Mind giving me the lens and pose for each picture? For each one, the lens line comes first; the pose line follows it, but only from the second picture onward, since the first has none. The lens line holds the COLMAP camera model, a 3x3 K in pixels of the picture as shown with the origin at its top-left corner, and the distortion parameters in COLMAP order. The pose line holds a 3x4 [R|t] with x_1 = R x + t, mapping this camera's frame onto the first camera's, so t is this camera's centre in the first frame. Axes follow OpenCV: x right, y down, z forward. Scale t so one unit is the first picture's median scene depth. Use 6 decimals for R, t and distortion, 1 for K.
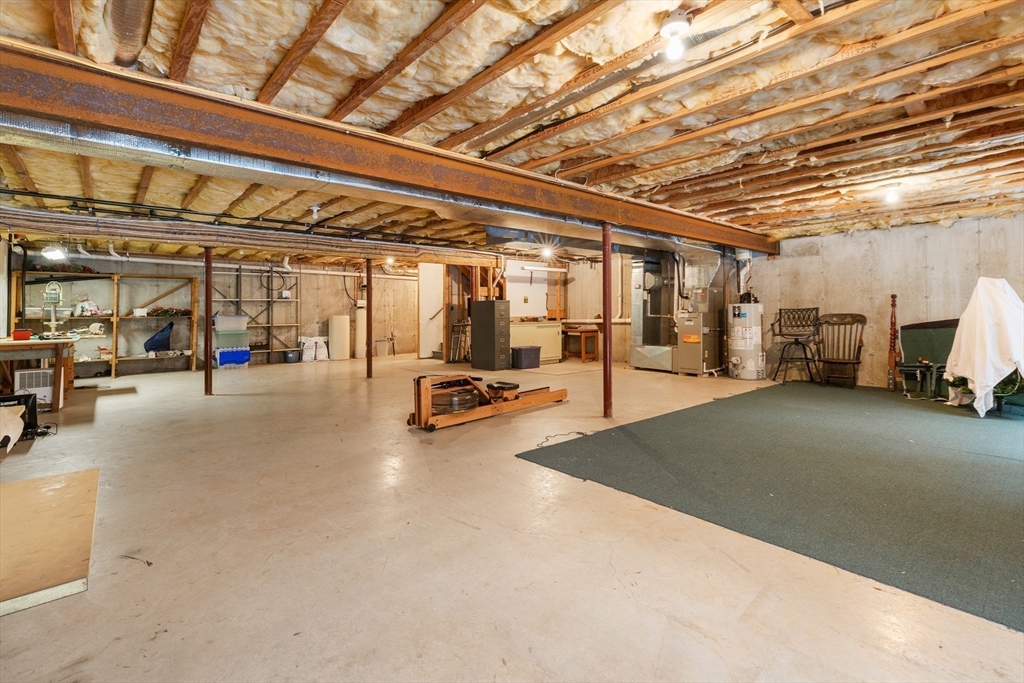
lens RADIAL K [[467.2, 0, 515.2], [0, 467.2, 310.9], [0, 0, 1]] dist [0.002608, 0.000972]
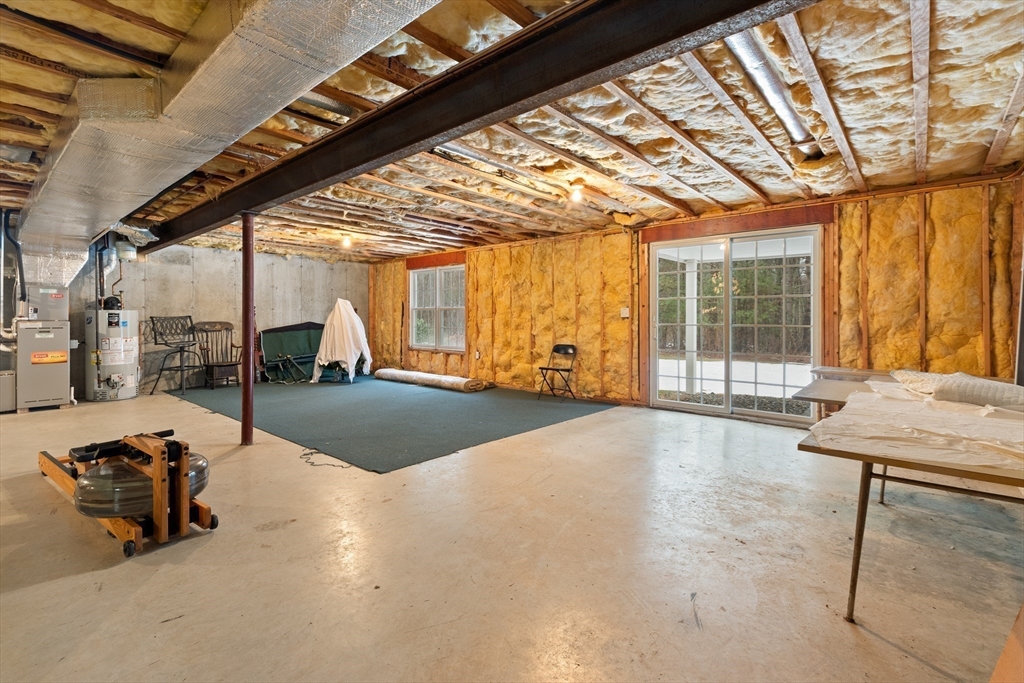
lens RADIAL K [[467.2, 0, 518.4], [0, 467.2, 320.9], [0, 0, 1]] dist [0.002608, 0.000972]
pose [[-0.137255, -0.000312, 0.990536, -0.467672], [-0.002431, 0.999997, -0.000022, 0.002341], [-0.990533, -0.002411, -0.137255, 0.418797]]
